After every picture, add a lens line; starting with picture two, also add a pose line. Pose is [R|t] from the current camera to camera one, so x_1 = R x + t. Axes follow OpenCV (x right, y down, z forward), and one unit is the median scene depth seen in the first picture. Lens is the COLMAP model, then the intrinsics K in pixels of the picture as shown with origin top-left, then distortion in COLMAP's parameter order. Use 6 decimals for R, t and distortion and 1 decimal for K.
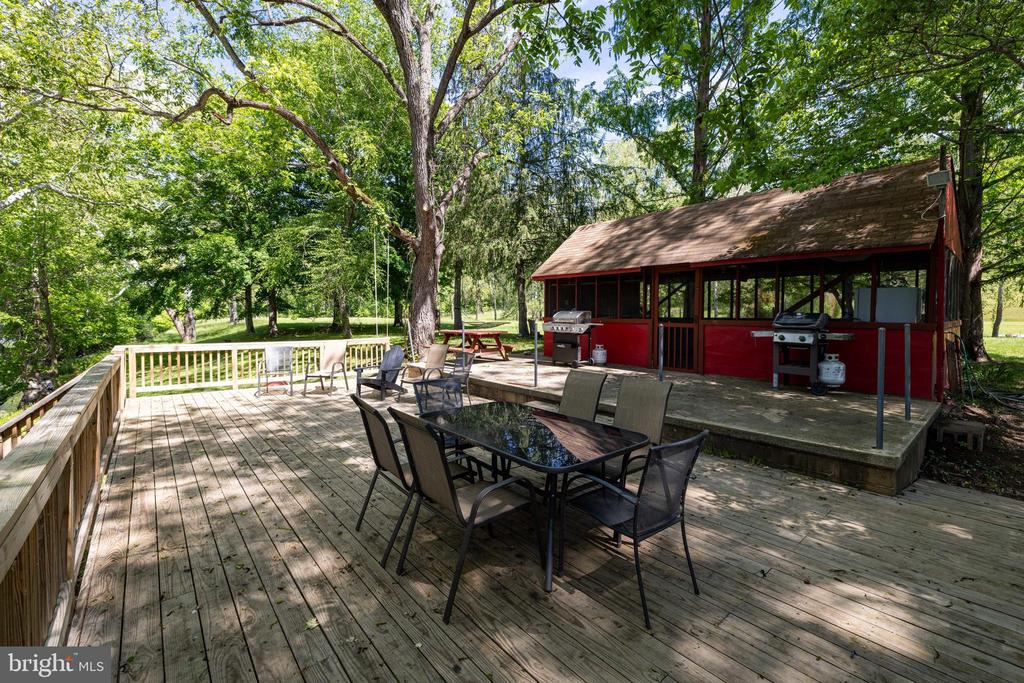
lens RADIAL K [[463.6, 0, 502.3], [0, 463.6, 324.8], [0, 0, 1]] dist [0.001441, 0.000301]
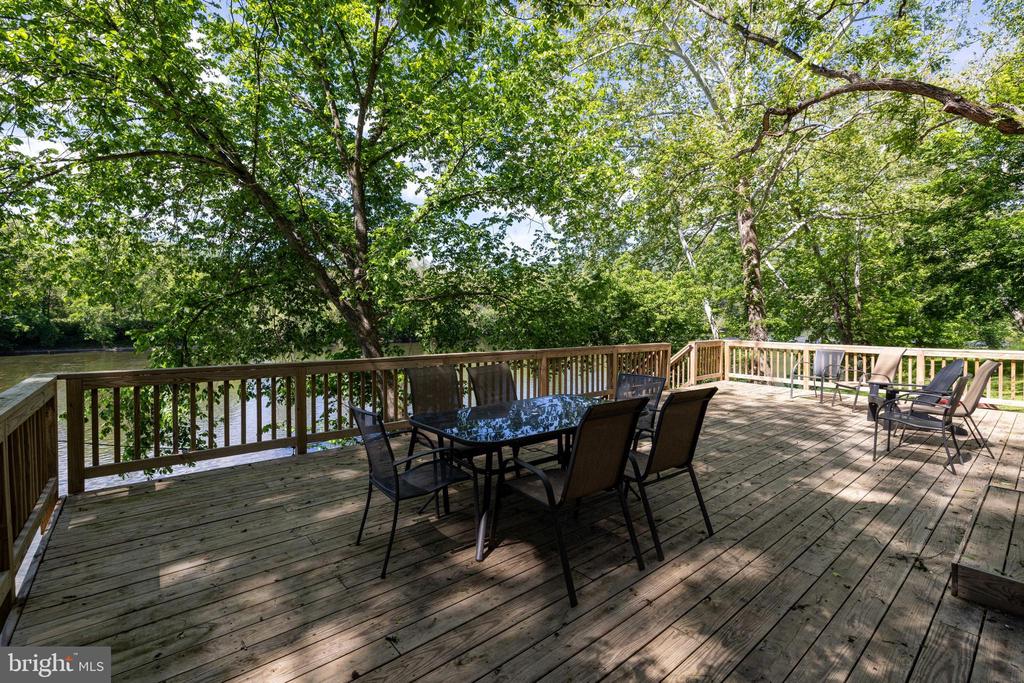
lens RADIAL K [[415.8, 0, 514.4], [0, 415.8, 325.8], [0, 0, 1]] dist [-0.000892, -0.000083]
pose [[-0.003343, 0.001219, -0.999994, 0.402860], [-0.008508, 0.999963, 0.001247, 0.002857], [0.999958, 0.008512, -0.003332, 0.385058]]
